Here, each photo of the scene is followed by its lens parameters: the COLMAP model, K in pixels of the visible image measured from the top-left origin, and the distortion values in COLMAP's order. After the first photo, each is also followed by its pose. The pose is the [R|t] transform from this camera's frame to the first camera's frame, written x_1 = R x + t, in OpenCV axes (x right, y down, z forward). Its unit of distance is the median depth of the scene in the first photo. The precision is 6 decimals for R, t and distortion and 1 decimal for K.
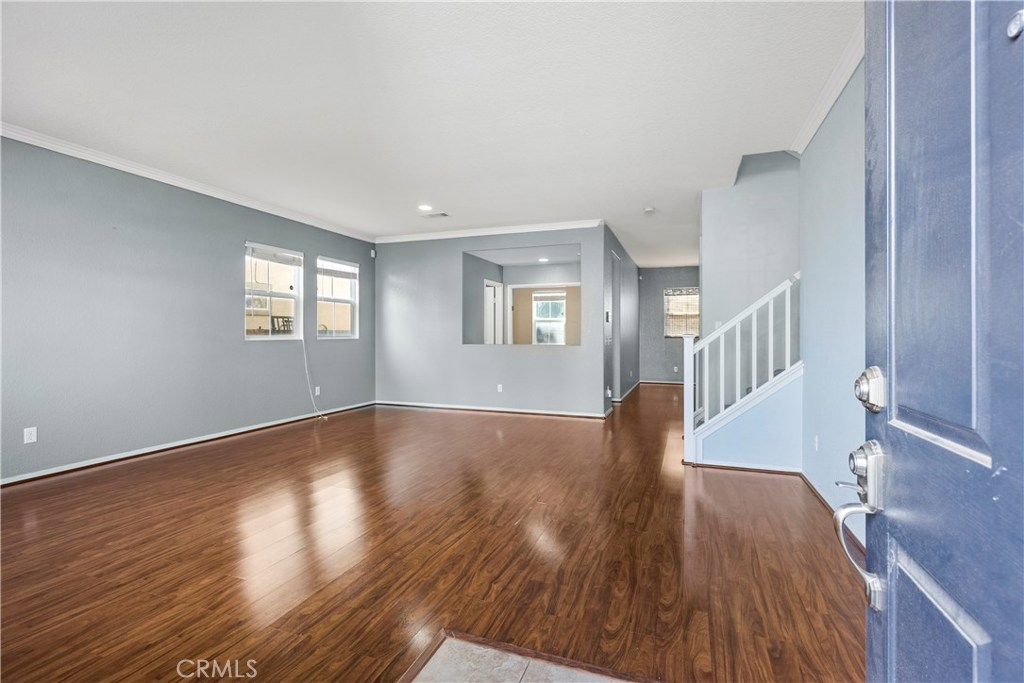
lens RADIAL K [[466.5, 0, 514.2], [0, 466.5, 336.5], [0, 0, 1]] dist [-0.011113, 0.000260]
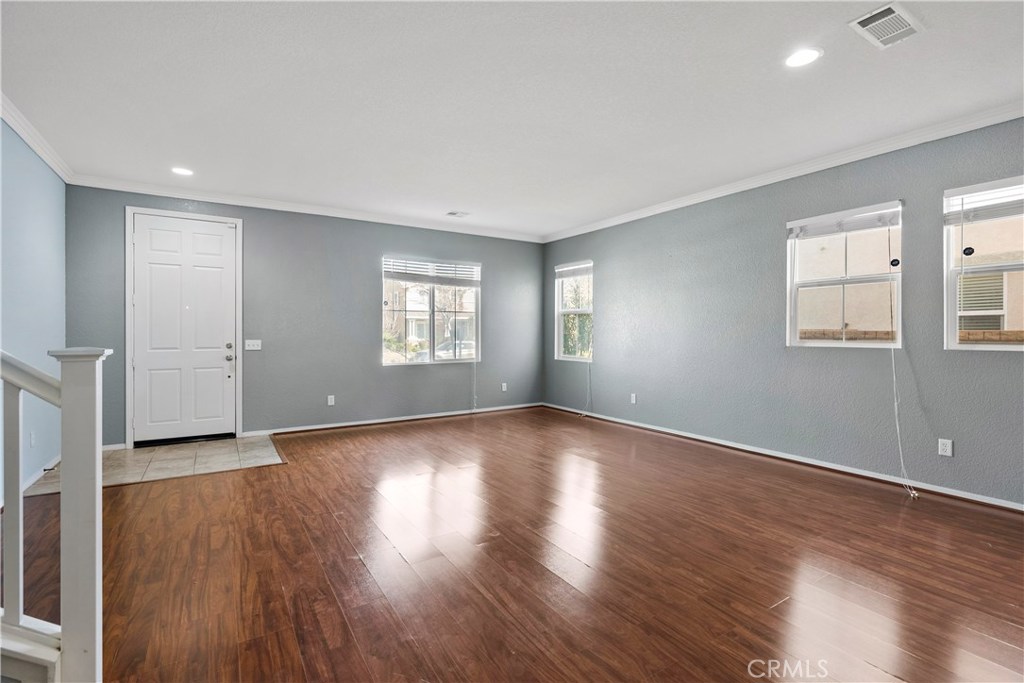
lens RADIAL K [[466.5, 0, 517.8], [0, 466.5, 335.3], [0, 0, 1]] dist [-0.011113, 0.000260]
pose [[-0.596260, 0.001019, -0.802791, 0.454221], [-0.004658, 0.999978, 0.004729, -0.015712], [0.802778, 0.006559, -0.596242, 1.451539]]
